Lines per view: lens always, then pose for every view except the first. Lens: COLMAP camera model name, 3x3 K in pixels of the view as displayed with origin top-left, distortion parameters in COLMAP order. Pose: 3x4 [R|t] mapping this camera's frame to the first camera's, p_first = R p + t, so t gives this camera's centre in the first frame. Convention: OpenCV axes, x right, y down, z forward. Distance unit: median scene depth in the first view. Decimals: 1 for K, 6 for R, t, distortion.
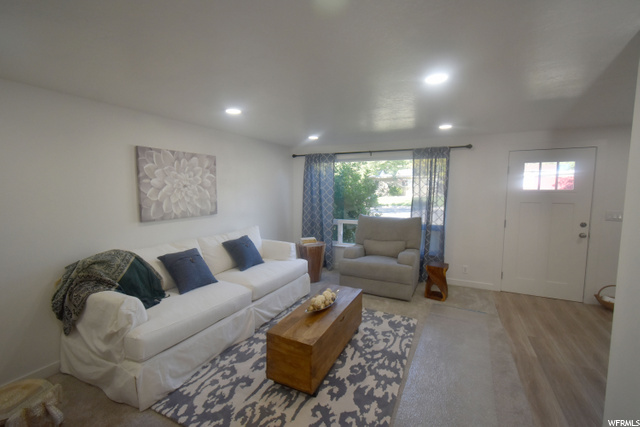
lens RADIAL K [[281.8, 0, 317.9], [0, 281.8, 211.8], [0, 0, 1]] dist [0.002442, -0.000387]
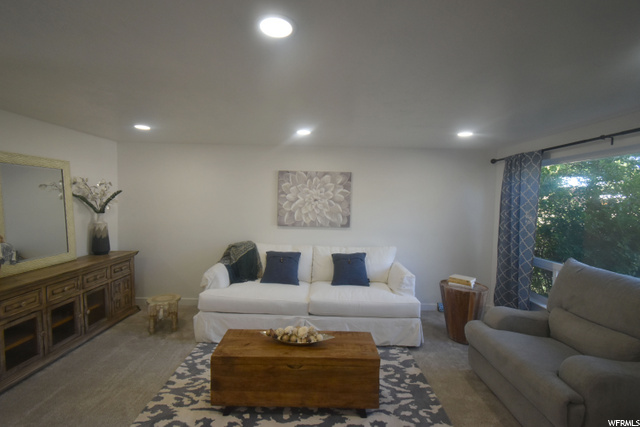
lens RADIAL K [[281.8, 0, 317.9], [0, 281.8, 211.8], [0, 0, 1]] dist [0.002442, -0.000387]
pose [[0.435368, 0.046922, -0.899029, 0.636724], [-0.100514, 0.994930, 0.003252, -0.050162], [0.894624, 0.088949, 0.437878, 0.525172]]
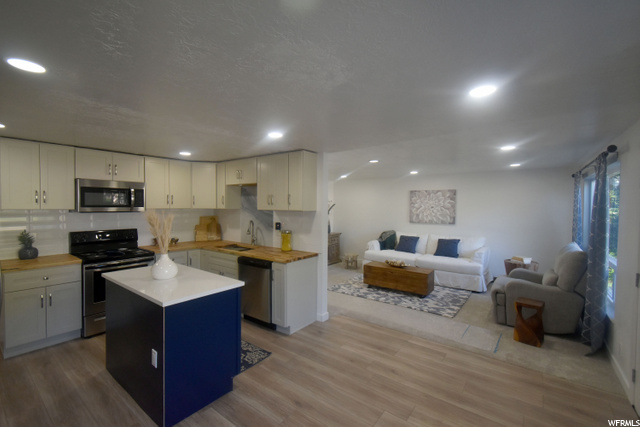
lens RADIAL K [[281.8, 0, 317.9], [0, 281.8, 211.8], [0, 0, 1]] dist [0.002442, -0.000387]
pose [[-0.196559, 0.020982, -0.980267, 1.709627], [-0.092948, 0.994870, 0.039932, -0.068835], [0.976076, 0.098963, -0.193600, 0.642989]]
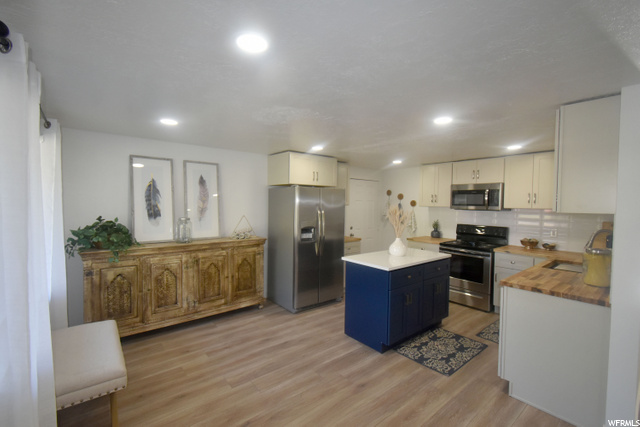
lens RADIAL K [[281.8, 0, 317.9], [0, 281.8, 211.8], [0, 0, 1]] dist [0.002442, -0.000387]
pose [[-0.908778, -0.026606, 0.416431, 0.831019], [0.022543, 0.993378, 0.112662, -0.109575], [-0.416671, 0.111772, -0.902160, 1.190501]]
